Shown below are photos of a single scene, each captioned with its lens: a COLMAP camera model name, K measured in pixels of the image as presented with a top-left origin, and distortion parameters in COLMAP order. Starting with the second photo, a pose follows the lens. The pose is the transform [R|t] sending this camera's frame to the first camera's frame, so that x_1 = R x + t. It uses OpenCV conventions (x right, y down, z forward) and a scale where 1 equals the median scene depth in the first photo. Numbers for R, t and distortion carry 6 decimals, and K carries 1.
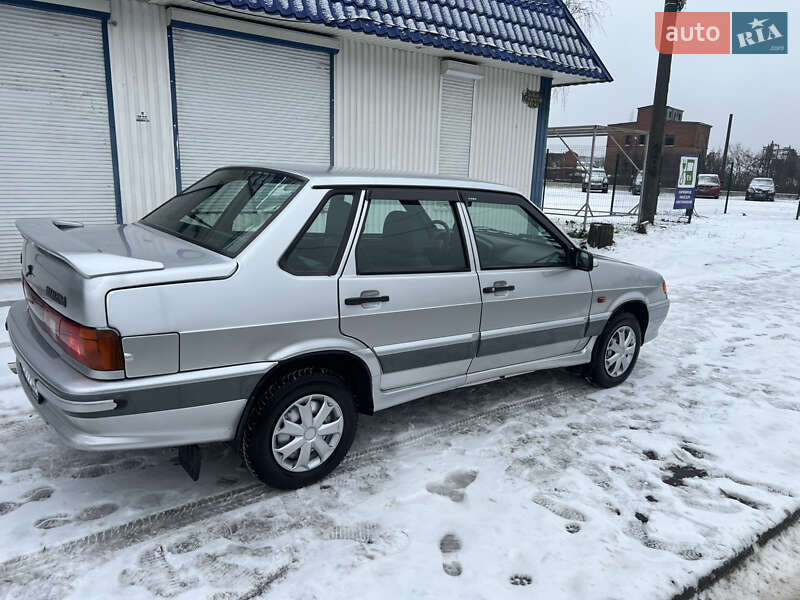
lens RADIAL K [[599.9, 0, 408.3], [0, 599.9, 301.9], [0, 0, 1]] dist [0.056292, -0.050851]
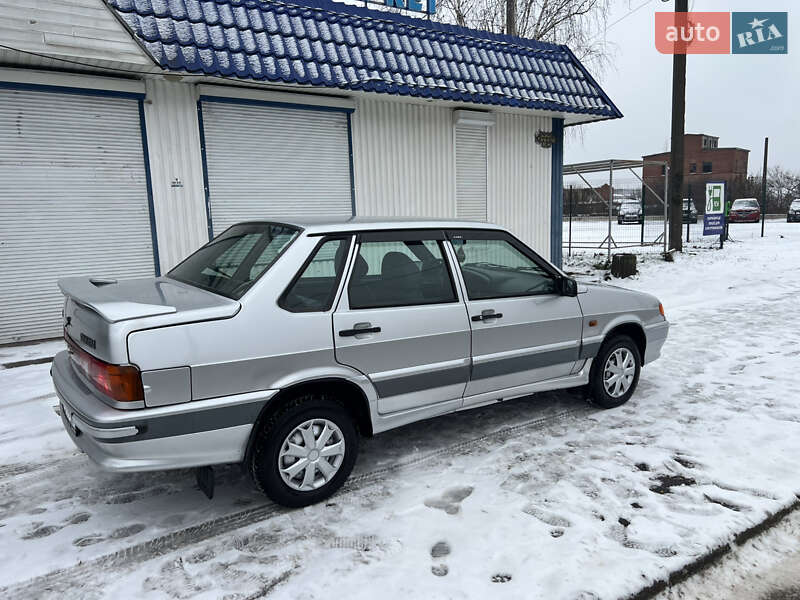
lens RADIAL K [[600.7, 0, 415.5], [0, 600.7, 301.7], [0, 0, 1]] dist [0.050251, -0.041230]
pose [[0.996741, -0.056358, -0.057717, 0.077033], [0.052030, 0.995905, -0.073931, 0.022040], [0.061647, 0.070688, 0.995592, -0.084131]]
